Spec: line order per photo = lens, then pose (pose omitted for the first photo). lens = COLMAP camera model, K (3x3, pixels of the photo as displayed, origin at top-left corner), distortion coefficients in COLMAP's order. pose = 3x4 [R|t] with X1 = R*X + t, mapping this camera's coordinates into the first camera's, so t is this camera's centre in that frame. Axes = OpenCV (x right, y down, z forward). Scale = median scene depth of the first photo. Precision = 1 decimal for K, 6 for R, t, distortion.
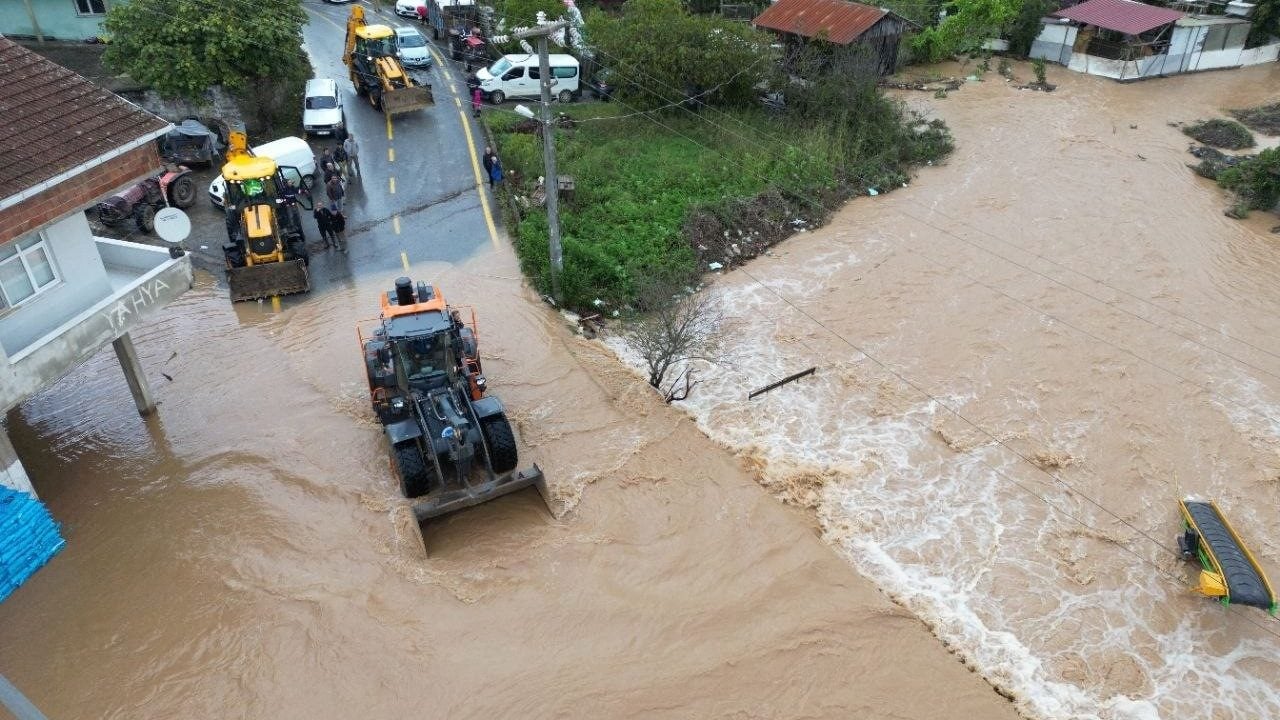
lens RADIAL K [[883.2, 0, 640.0], [0, 883.2, 360.0], [0, 0, 1]] dist [0.094881, -0.091626]
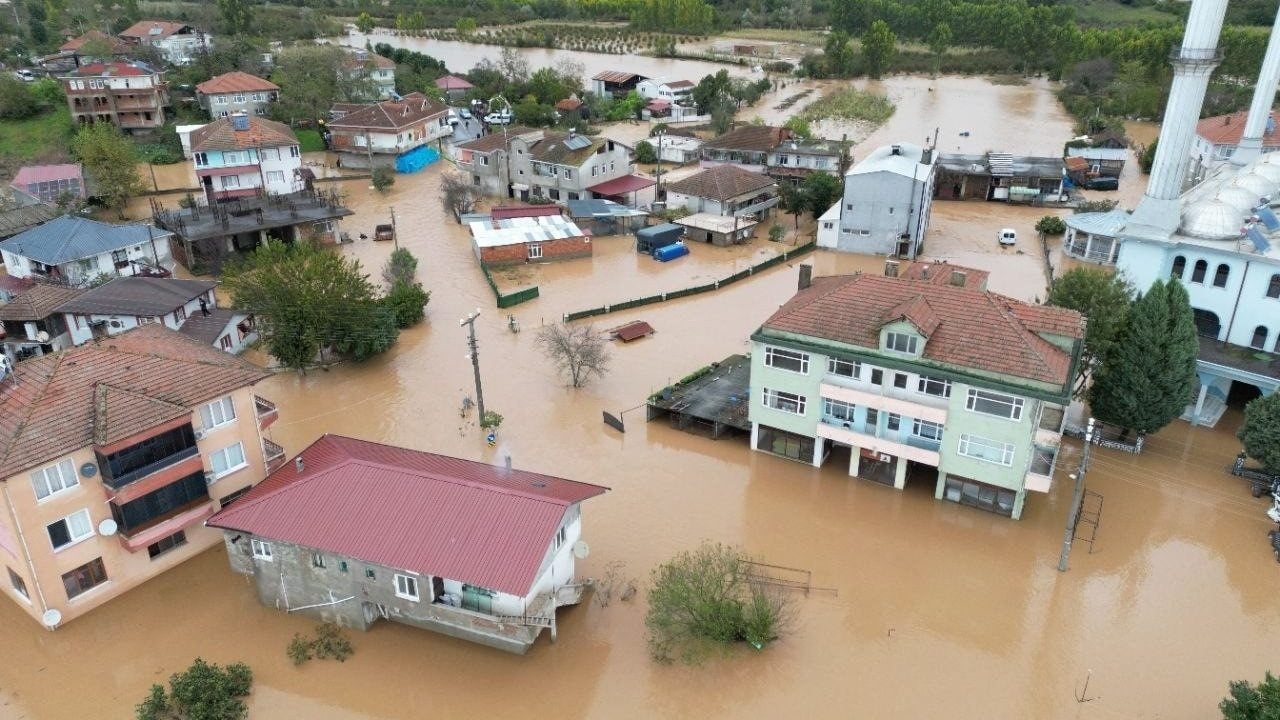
lens RADIAL K [[883.2, 0, 640.0], [0, 883.2, 360.0], [0, 0, 1]] dist [0.094881, -0.091626]
pose [[0.998740, -0.026204, 0.042806, 0.324224], [0.032587, 0.987224, -0.155971, 1.427719], [-0.038172, 0.157170, 0.986834, -2.868398]]
